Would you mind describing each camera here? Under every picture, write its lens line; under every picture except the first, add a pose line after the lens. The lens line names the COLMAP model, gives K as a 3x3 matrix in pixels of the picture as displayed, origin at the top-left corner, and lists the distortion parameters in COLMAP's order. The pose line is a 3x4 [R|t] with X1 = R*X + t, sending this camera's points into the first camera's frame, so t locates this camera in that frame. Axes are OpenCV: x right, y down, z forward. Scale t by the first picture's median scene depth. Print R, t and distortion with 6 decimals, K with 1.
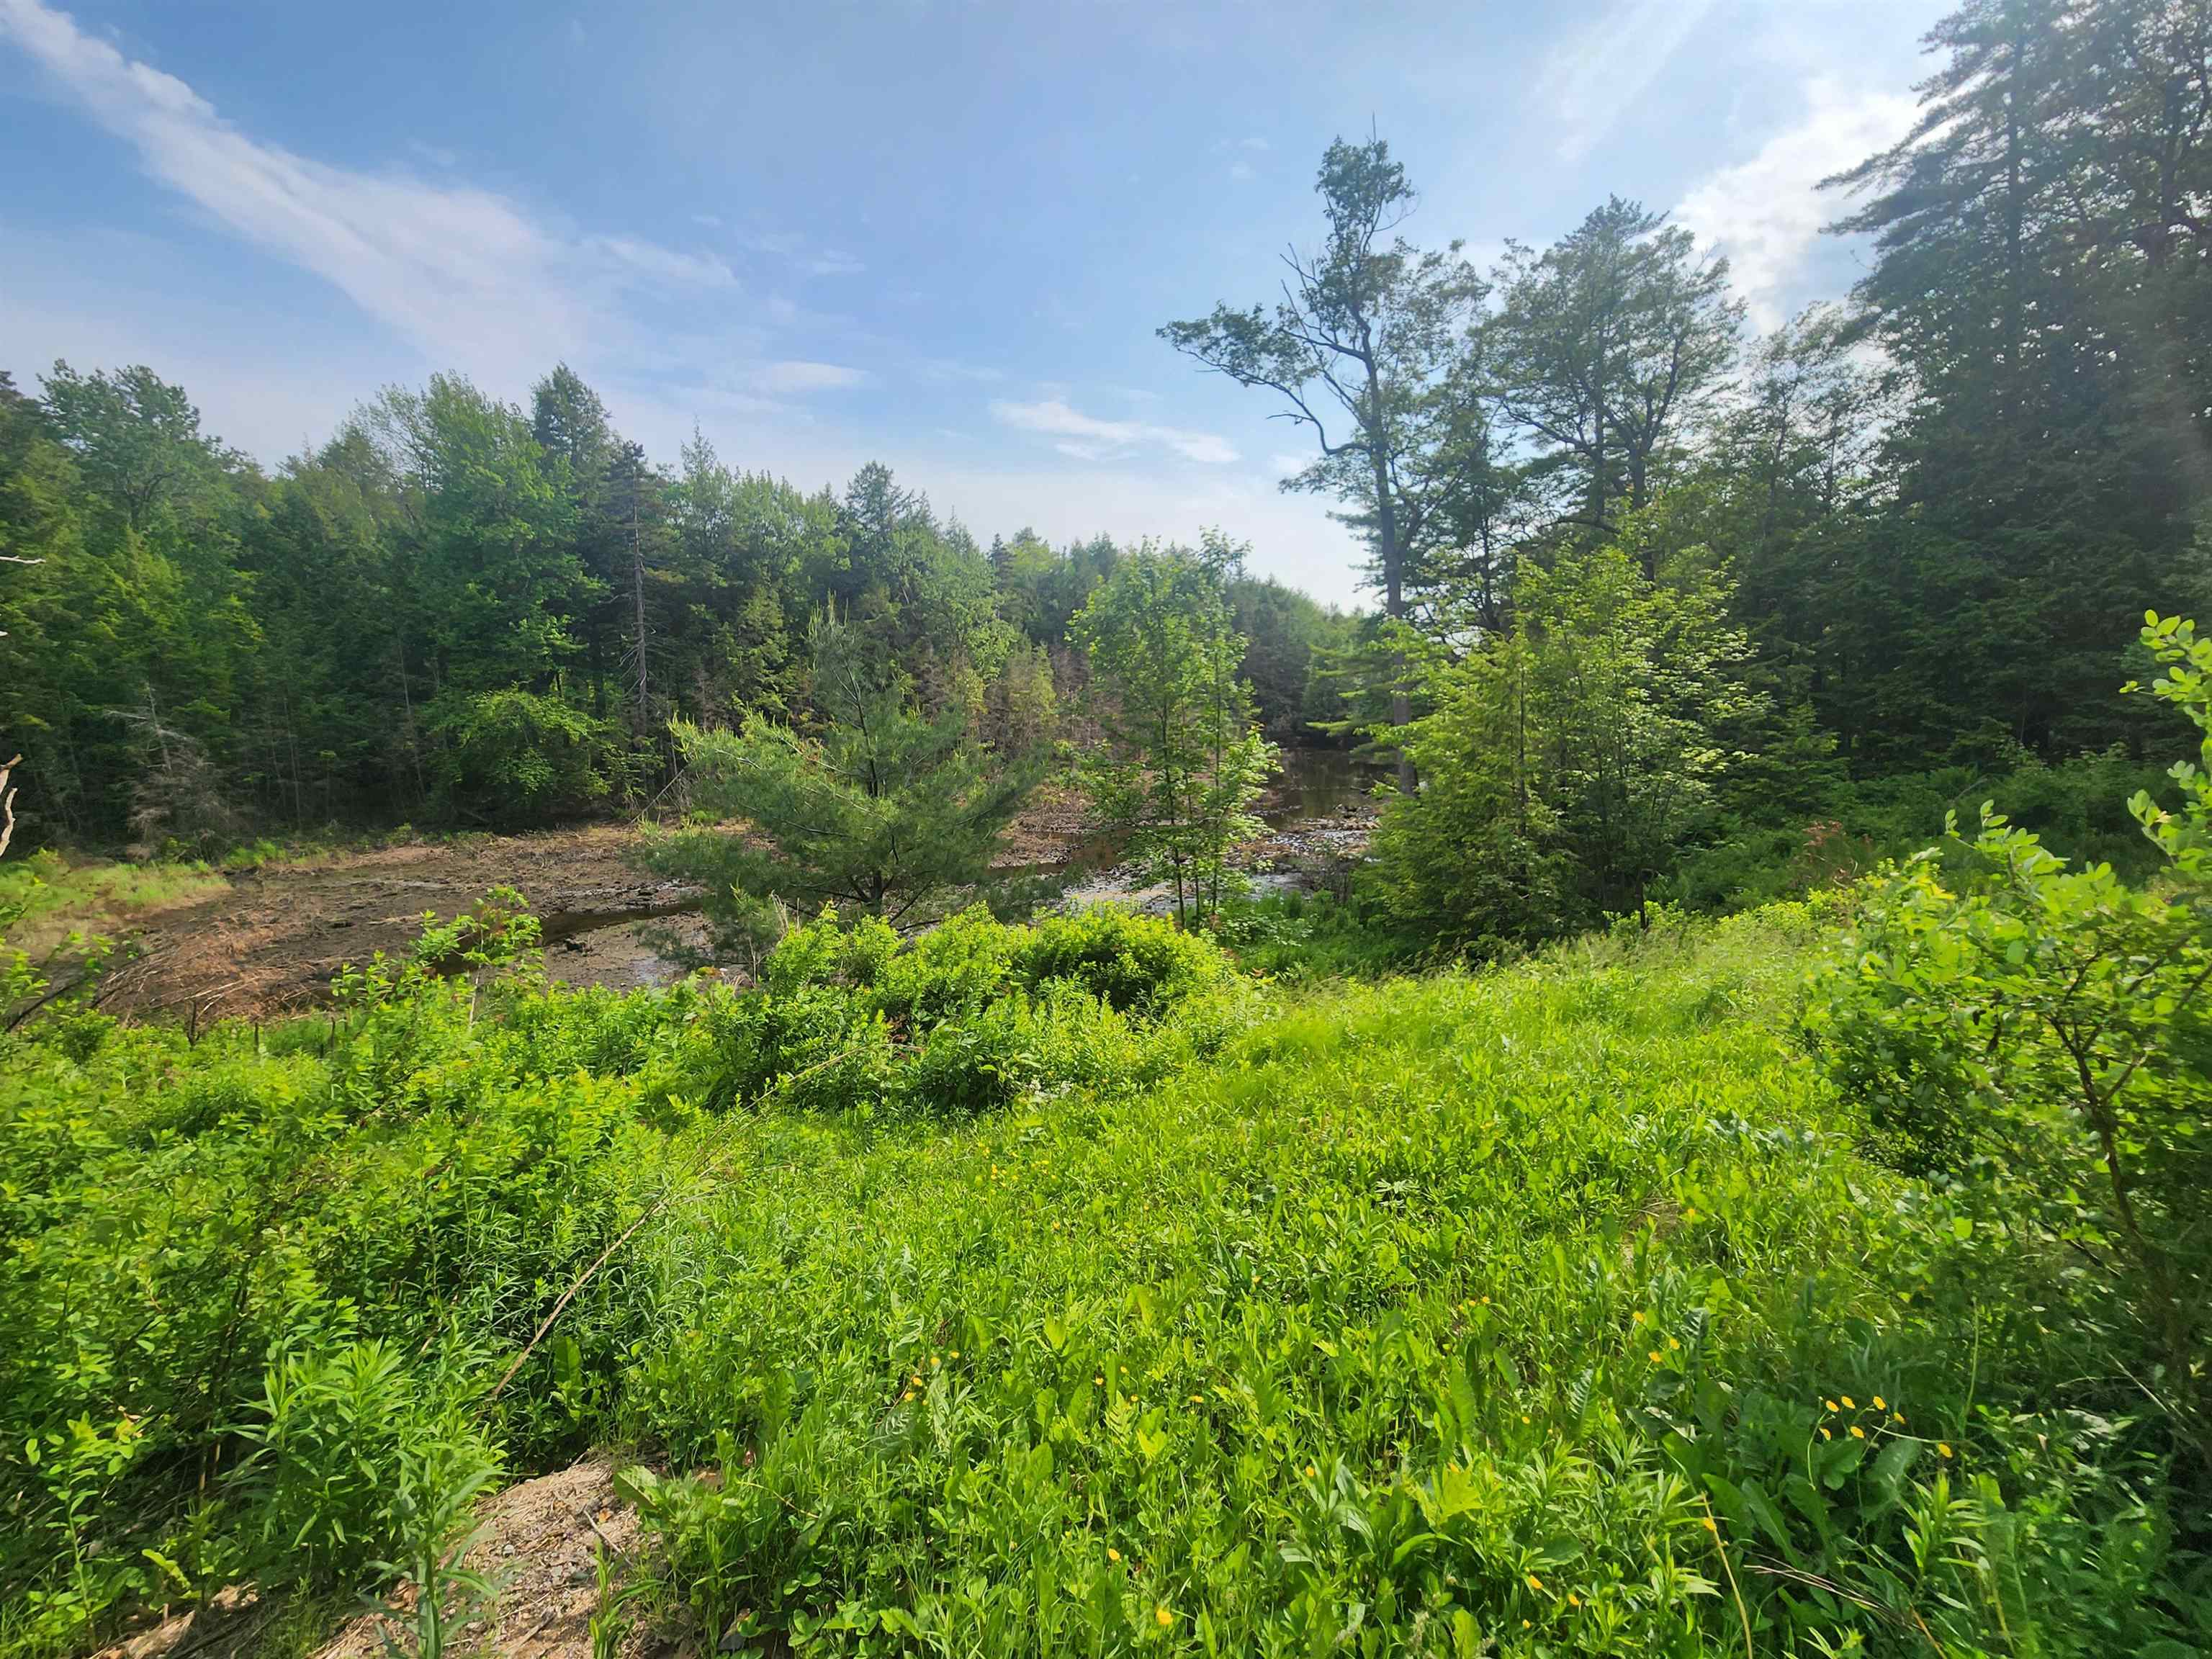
lens RADIAL K [[895.9, 0, 1109.1], [0, 895.9, 840.1], [0, 0, 1]] dist [-0.000654, 0.000017]
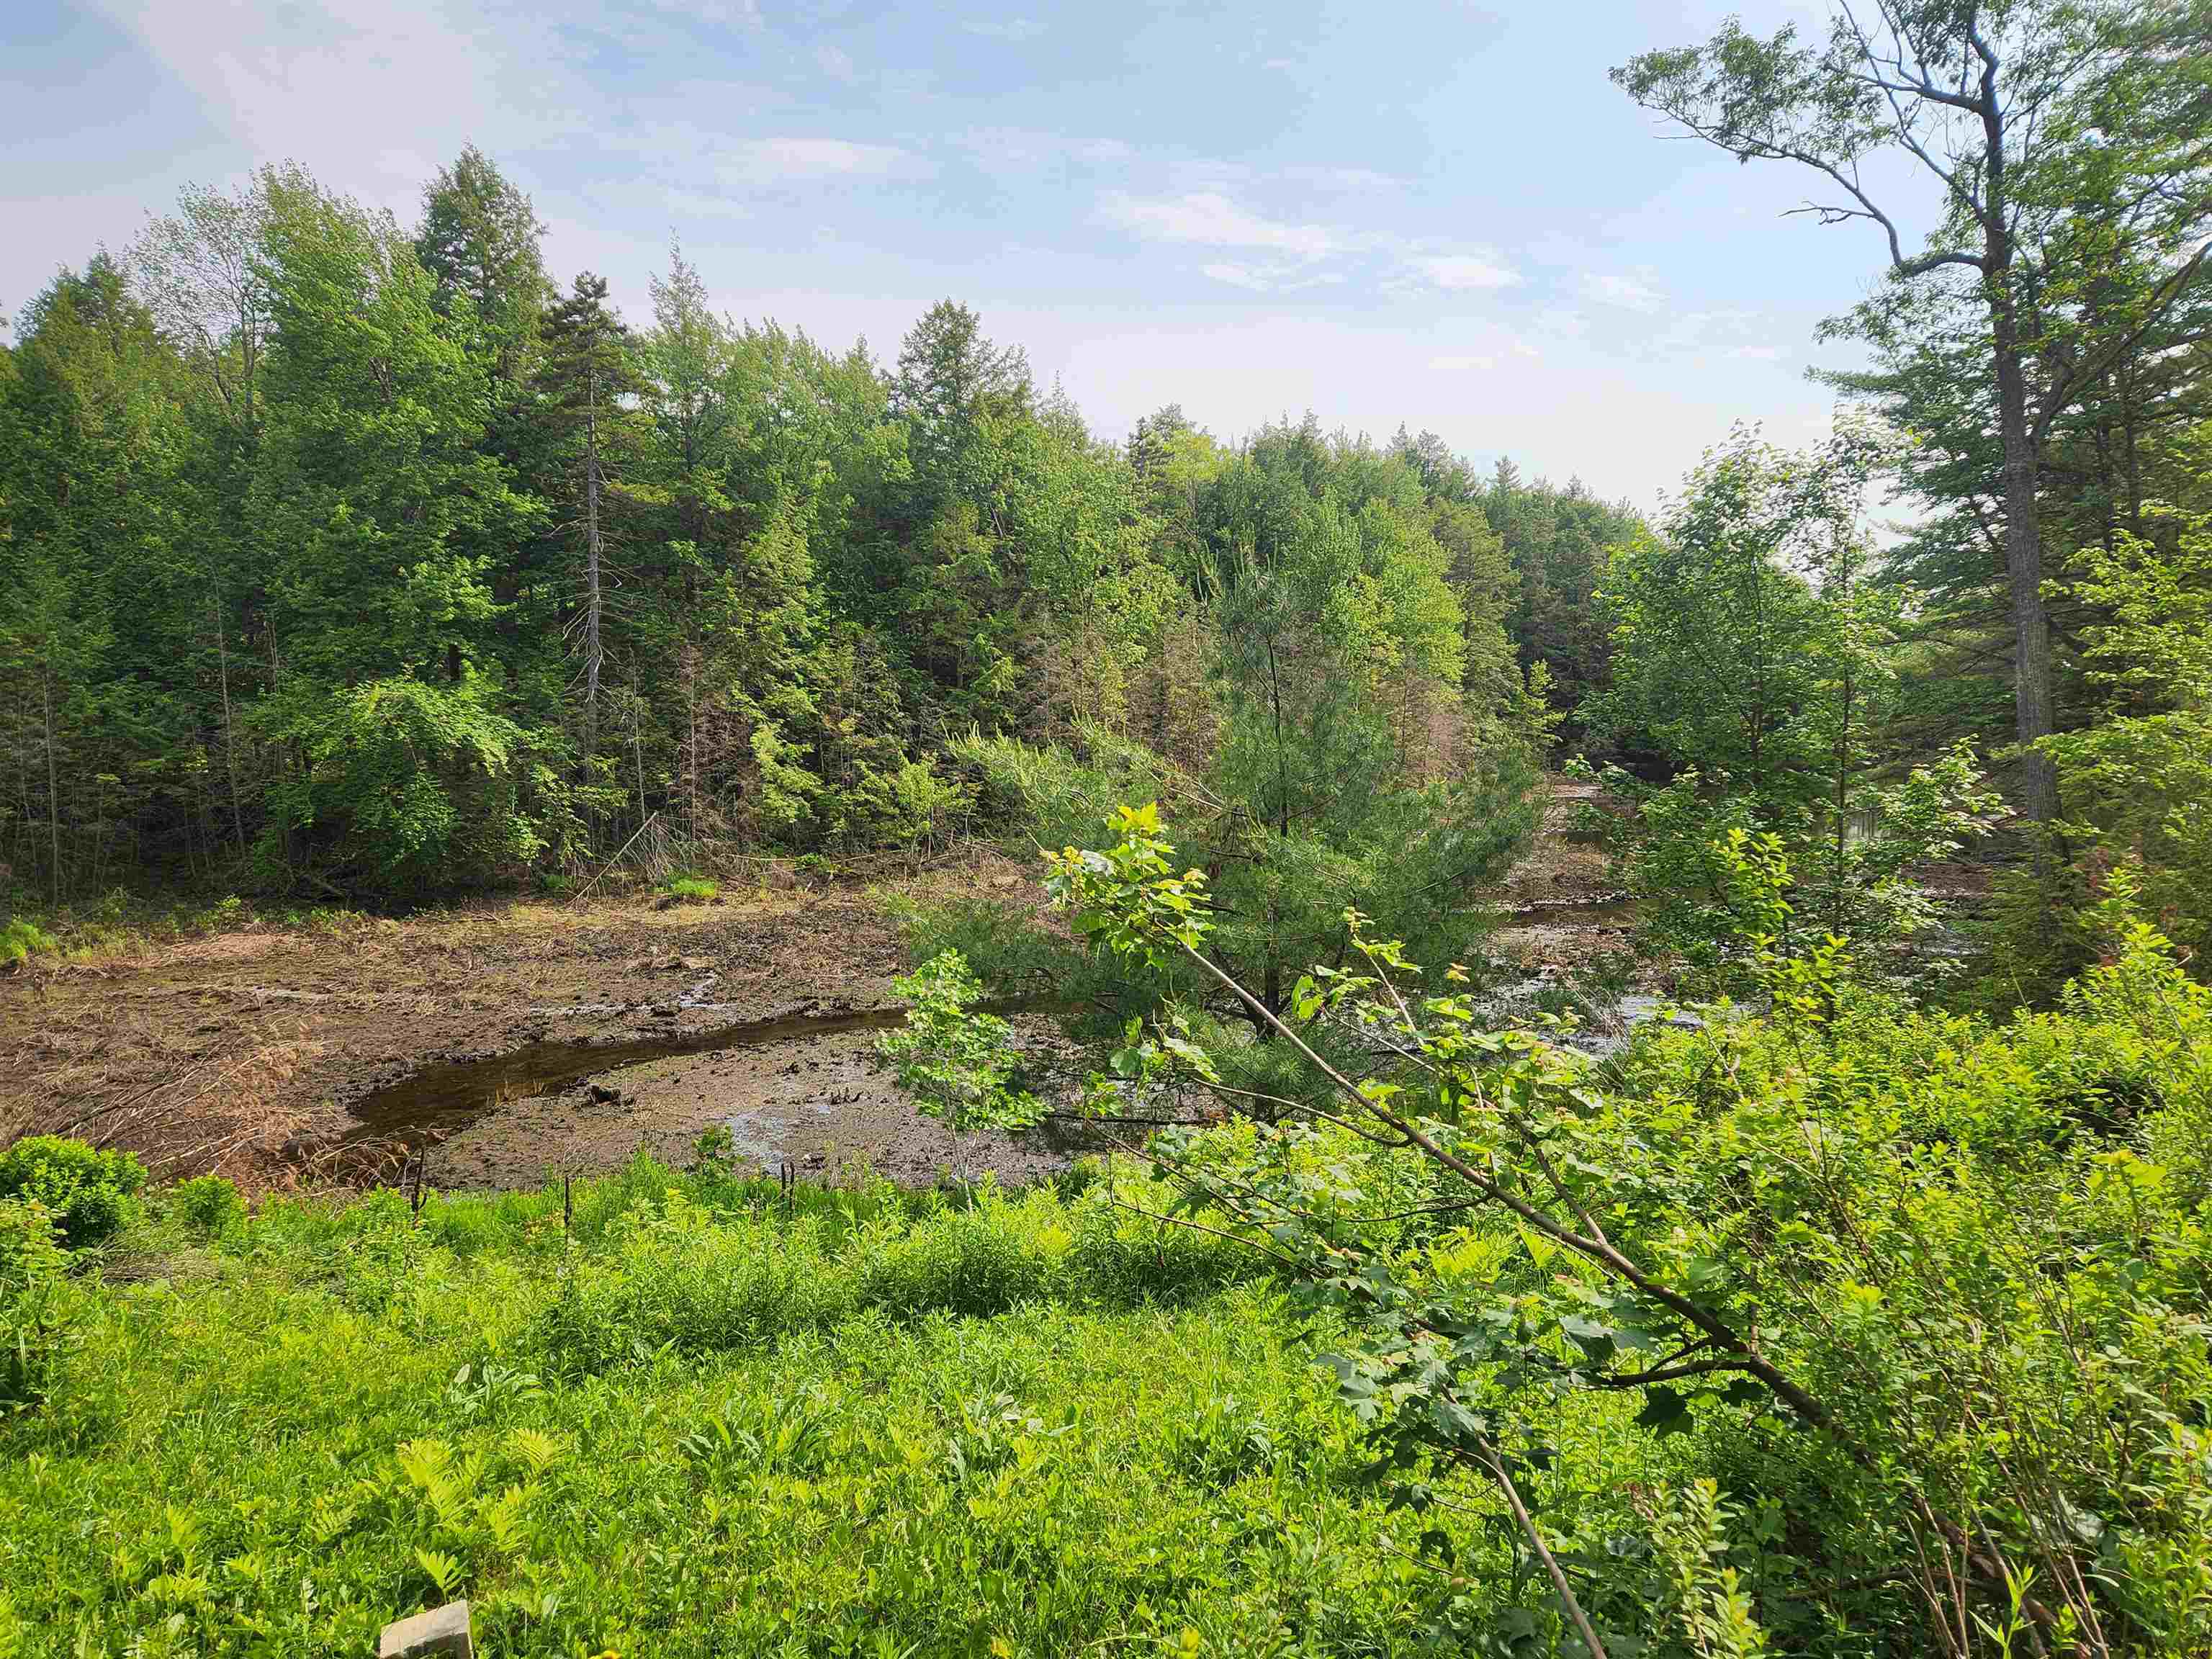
lens RADIAL K [[1562.1, 0, 1106.7], [0, 1562.1, 851.4], [0, 0, 1]] dist [0.121467, -0.121755]
pose [[0.996299, 0.009213, -0.085462, -0.110518], [-0.014185, 0.998230, -0.057751, 0.006925], [0.084779, 0.058750, 0.994666, -0.035585]]
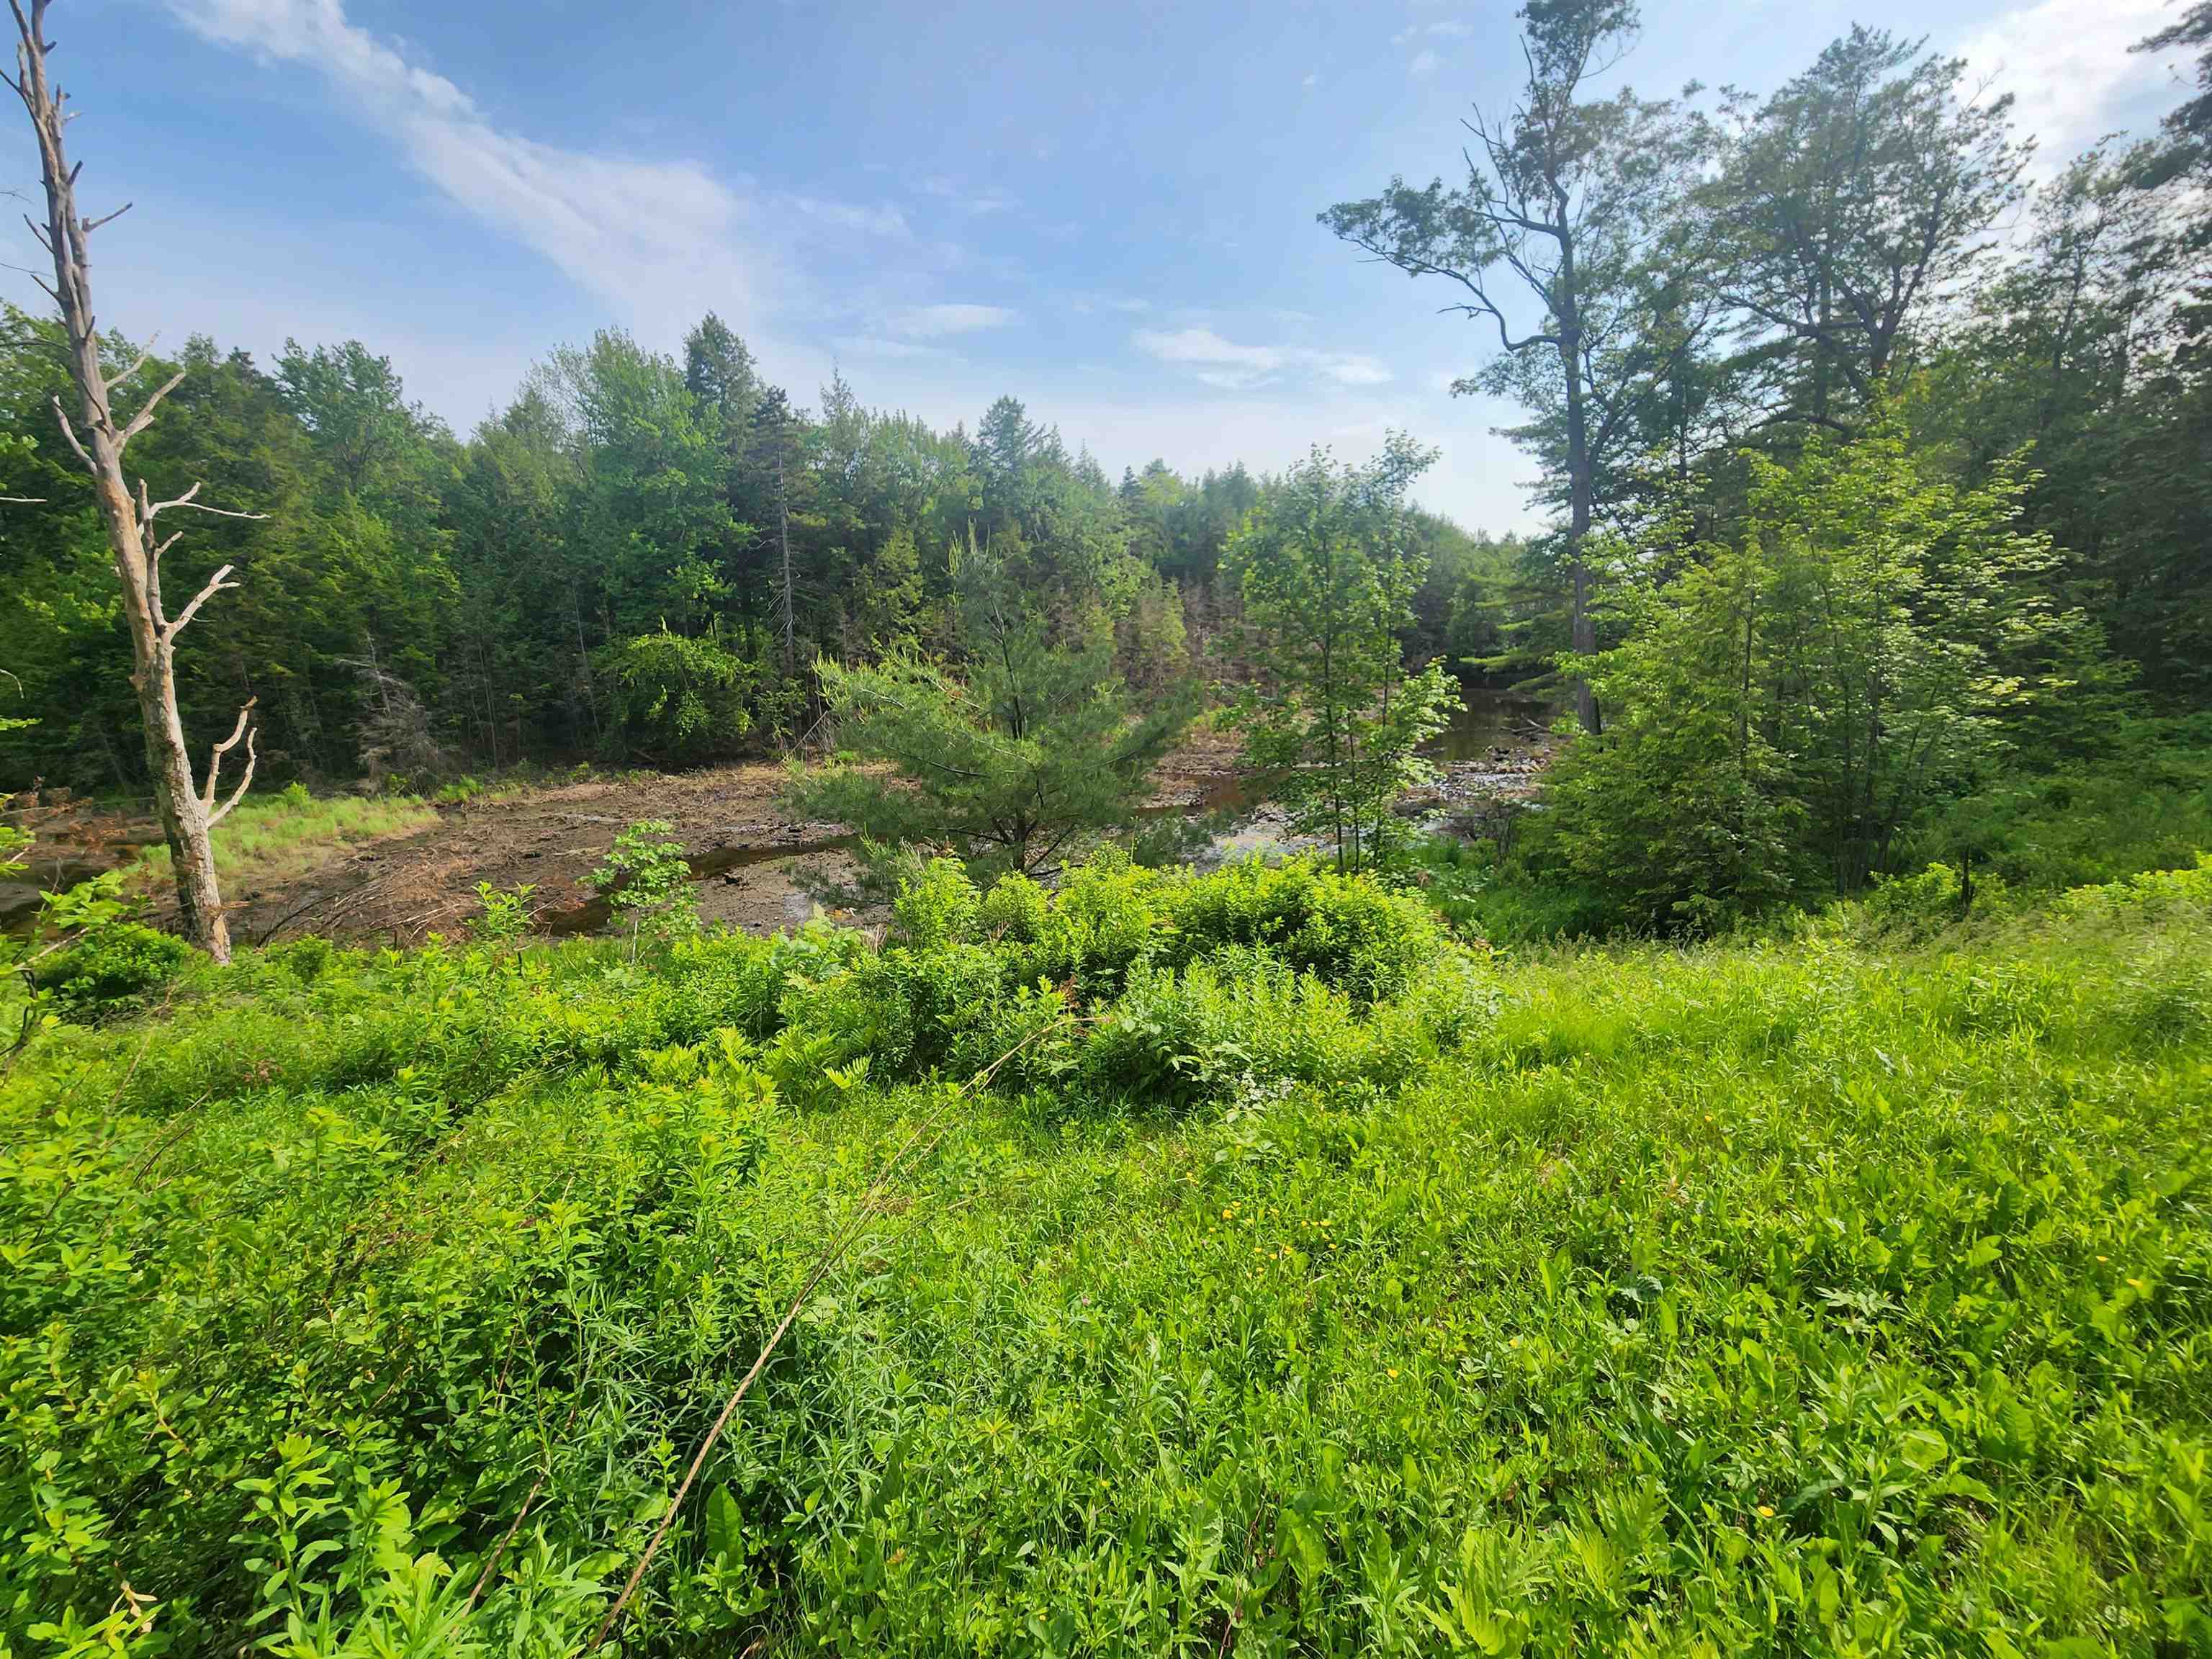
lens RADIAL K [[892.9, 0, 1105.7], [0, 892.9, 839.2], [0, 0, 1]] dist [-0.000167, -0.000218]
pose [[0.989962, 0.016721, -0.140342, -0.012593], [-0.007621, 0.997848, 0.065132, -0.000288], [0.141129, -0.063409, 0.987958, 0.022267]]
